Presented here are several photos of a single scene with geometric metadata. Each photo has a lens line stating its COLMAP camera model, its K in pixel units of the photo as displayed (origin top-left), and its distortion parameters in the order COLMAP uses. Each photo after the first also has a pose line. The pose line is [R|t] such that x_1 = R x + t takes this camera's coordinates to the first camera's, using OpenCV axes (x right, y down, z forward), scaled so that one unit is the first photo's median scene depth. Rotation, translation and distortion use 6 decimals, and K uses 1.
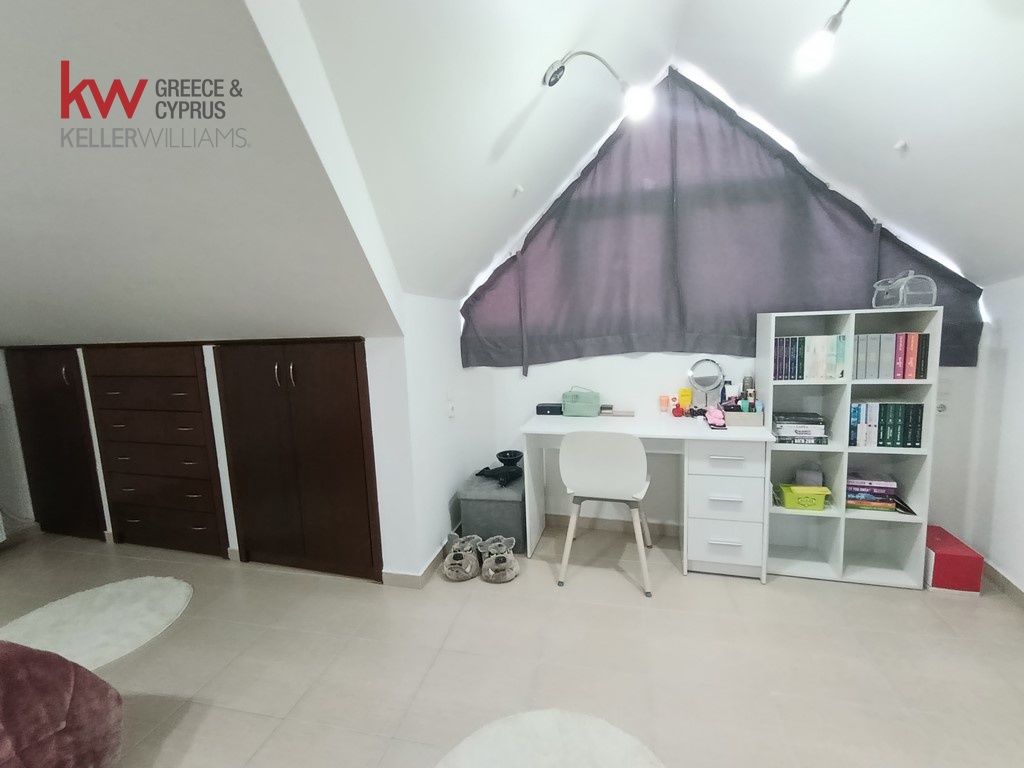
lens RADIAL K [[456.3, 0, 512.0], [0, 456.3, 384.0], [0, 0, 1]] dist [-0.000432, 0.000177]
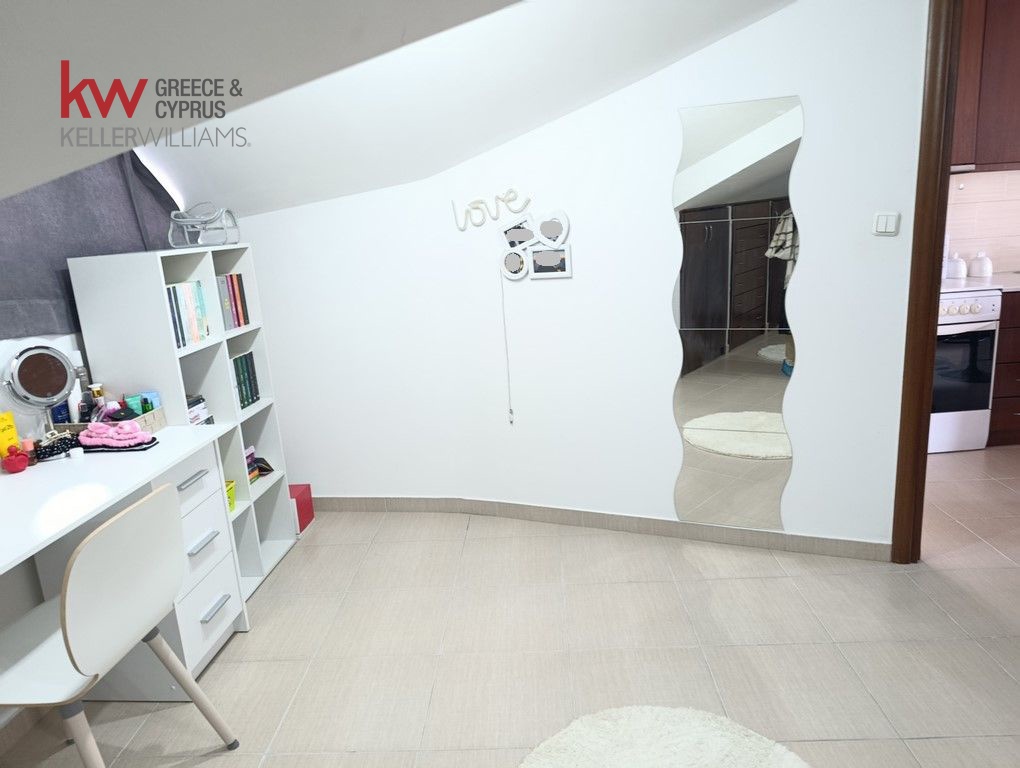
lens RADIAL K [[686.9, 0, 510.1], [0, 686.9, 378.7], [0, 0, 1]] dist [0.070491, -0.105250]
pose [[-0.143254, -0.178595, 0.973438, -0.501917], [0.208831, 0.955982, 0.206125, -0.078900], [-0.967402, 0.232813, -0.099652, 0.638693]]
